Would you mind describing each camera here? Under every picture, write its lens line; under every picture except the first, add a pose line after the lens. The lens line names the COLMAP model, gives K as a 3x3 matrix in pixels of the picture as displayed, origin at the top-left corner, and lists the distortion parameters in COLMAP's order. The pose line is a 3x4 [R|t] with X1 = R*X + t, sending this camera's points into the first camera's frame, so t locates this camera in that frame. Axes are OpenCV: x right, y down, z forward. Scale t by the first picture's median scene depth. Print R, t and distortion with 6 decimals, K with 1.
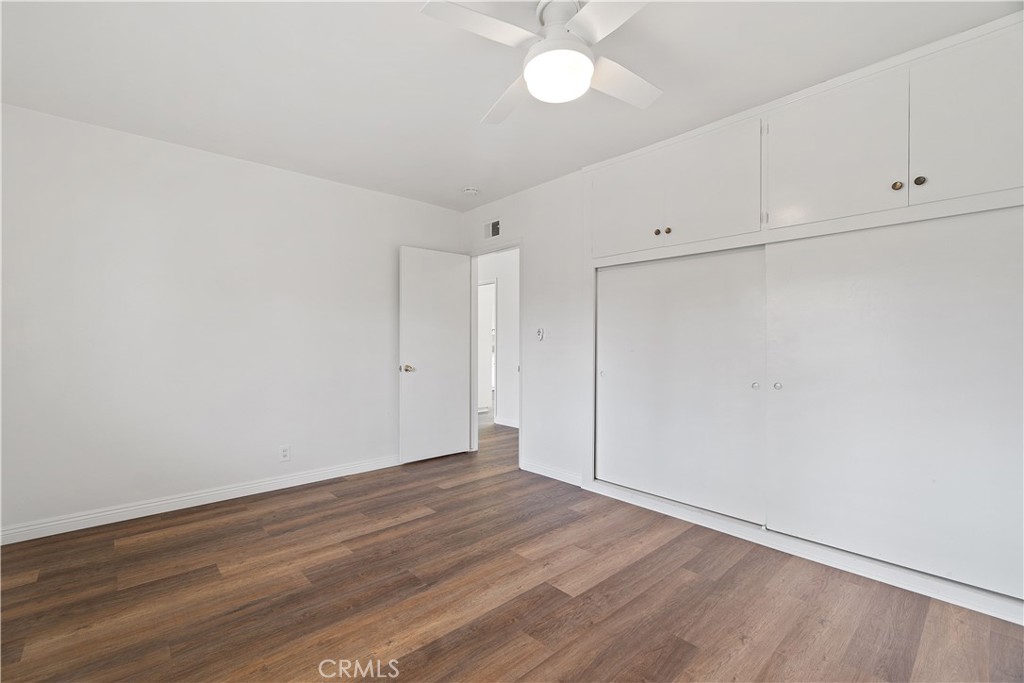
lens RADIAL K [[446.8, 0, 512.6], [0, 446.8, 342.5], [0, 0, 1]] dist [0.000267, 0.000032]
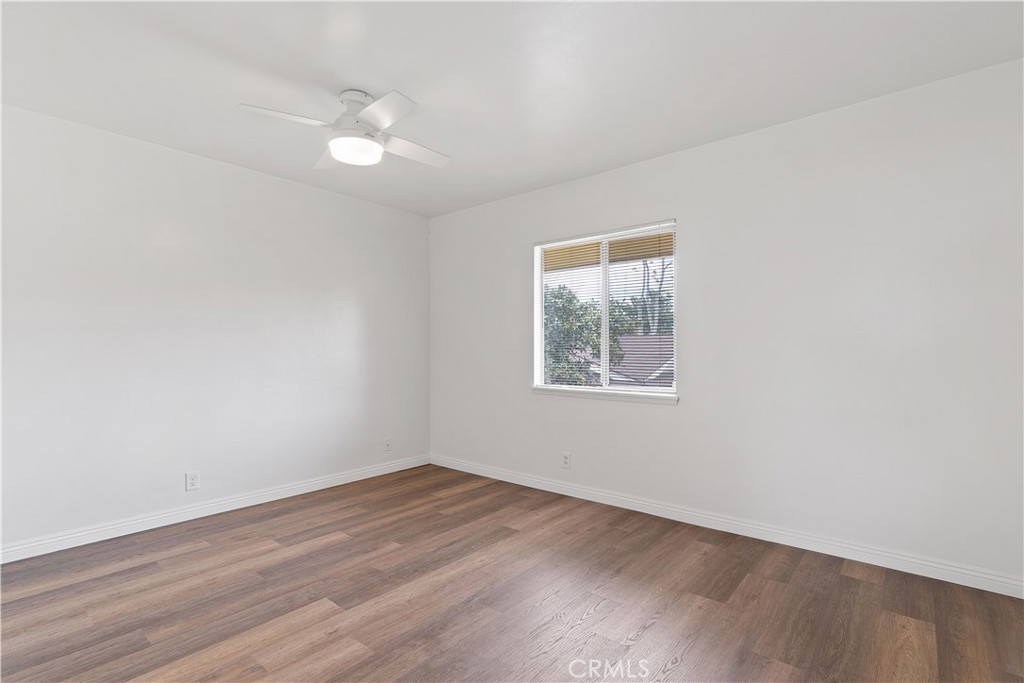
lens RADIAL K [[478.4, 0, 511.6], [0, 478.4, 344.5], [0, 0, 1]] dist [-0.000107, 0.000170]
pose [[-0.991611, 0.000511, -0.129258, -0.140259], [0.001845, 0.999946, -0.010196, -0.004004], [0.129246, -0.010349, -0.991559, 2.054584]]
